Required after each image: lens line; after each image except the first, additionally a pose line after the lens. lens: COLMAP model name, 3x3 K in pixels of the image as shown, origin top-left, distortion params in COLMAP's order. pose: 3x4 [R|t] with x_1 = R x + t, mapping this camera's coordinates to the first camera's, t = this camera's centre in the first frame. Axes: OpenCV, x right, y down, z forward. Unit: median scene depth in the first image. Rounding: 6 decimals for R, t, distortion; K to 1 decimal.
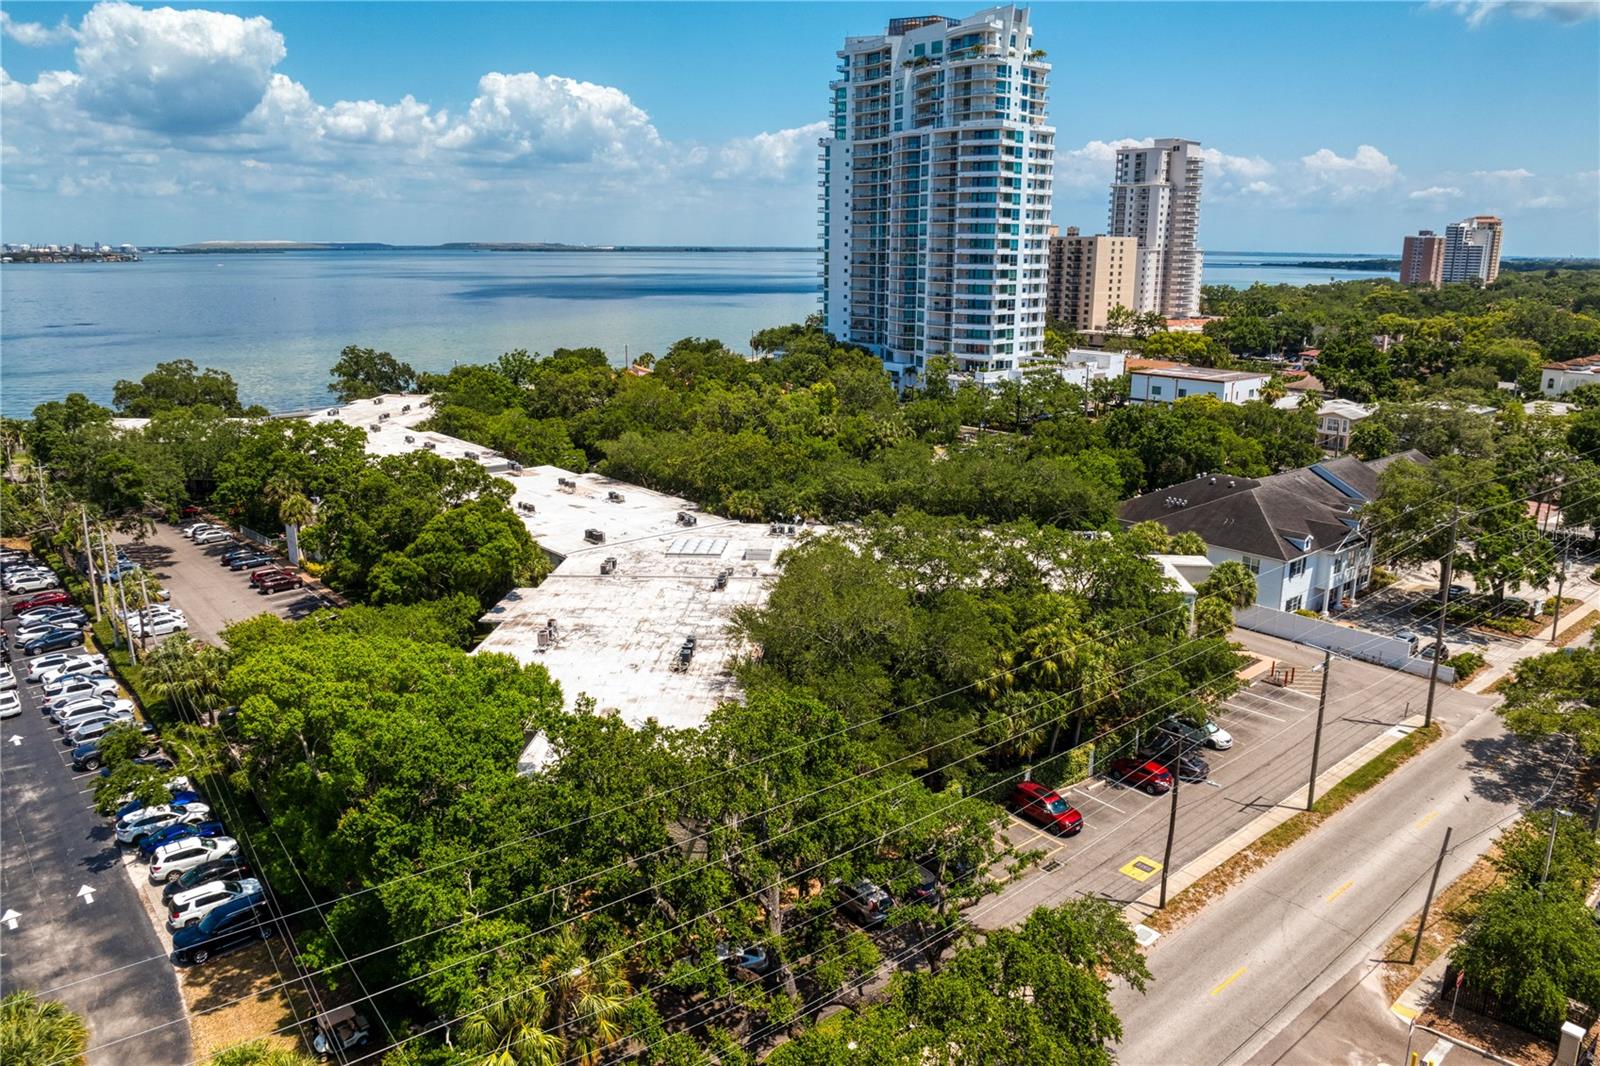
lens RADIAL K [[1047.0, 0, 800.0], [0, 1047.0, 533.0], [0, 0, 1]] dist [-0.019630, -0.002739]
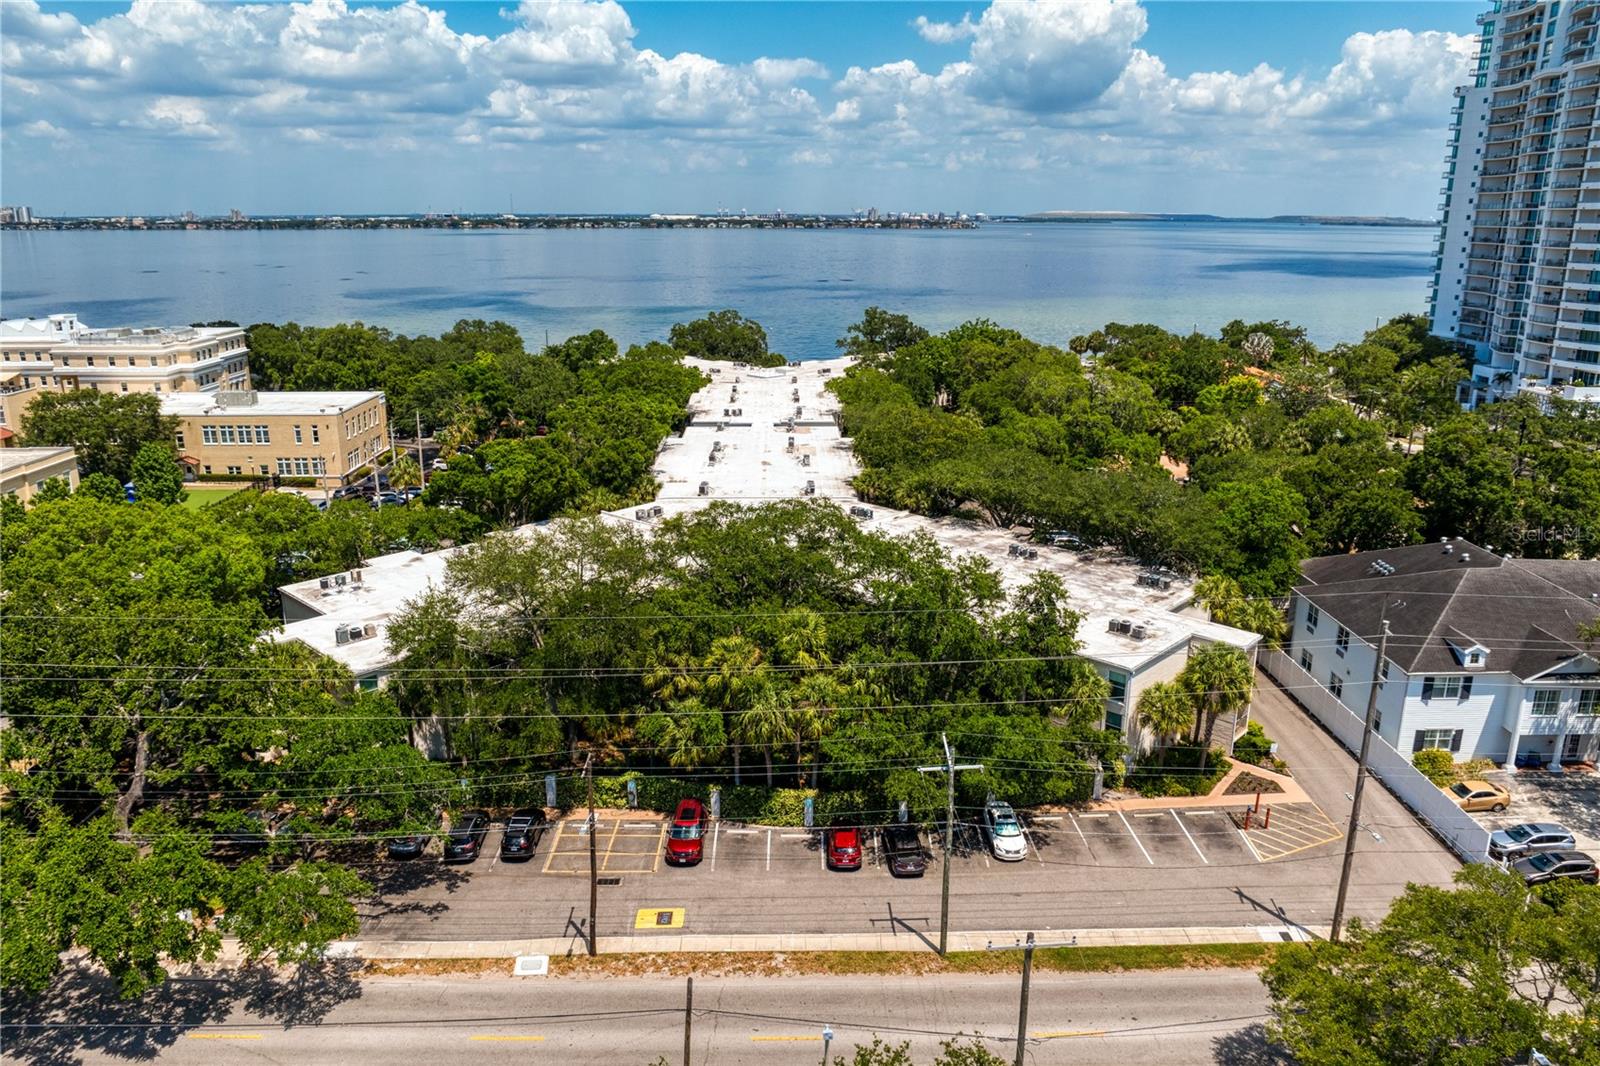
lens RADIAL K [[1047.0, 0, 800.0], [0, 1047.0, 533.0], [0, 0, 1]] dist [-0.019630, -0.002739]
pose [[0.793702, 0.175112, -0.582557, 0.154447], [-0.161487, 0.983963, 0.075753, -0.014244], [0.586480, 0.033950, 0.809252, 0.062448]]
